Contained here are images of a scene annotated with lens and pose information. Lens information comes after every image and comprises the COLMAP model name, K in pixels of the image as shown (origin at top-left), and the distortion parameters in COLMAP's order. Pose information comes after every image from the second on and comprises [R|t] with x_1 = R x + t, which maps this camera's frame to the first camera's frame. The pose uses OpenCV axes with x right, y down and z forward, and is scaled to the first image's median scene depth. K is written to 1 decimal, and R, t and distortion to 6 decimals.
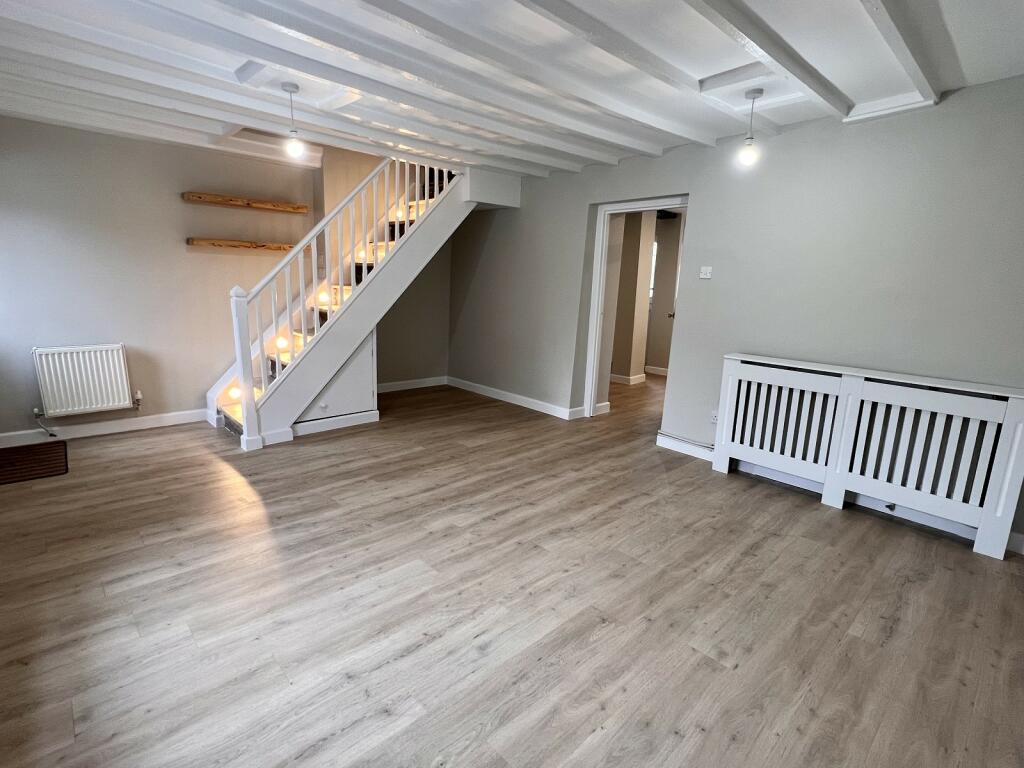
lens RADIAL K [[504.6, 0, 511.2], [0, 504.6, 386.7], [0, 0, 1]] dist [0.001607, 0.000949]
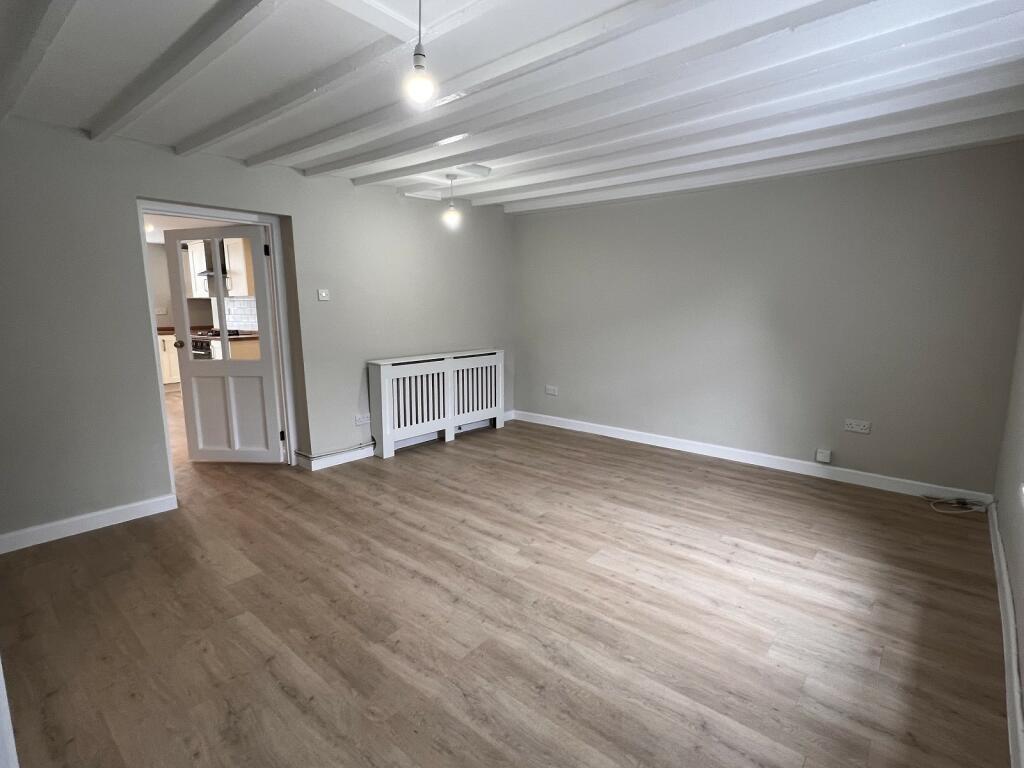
lens RADIAL K [[504.6, 0, 510.7], [0, 504.6, 384.0], [0, 0, 1]] dist [0.001607, 0.000949]
pose [[-0.116446, -0.189080, 0.975033, -0.989872], [0.205698, 0.955835, 0.209923, -0.250628], [-0.971663, 0.225007, -0.072410, 0.976641]]
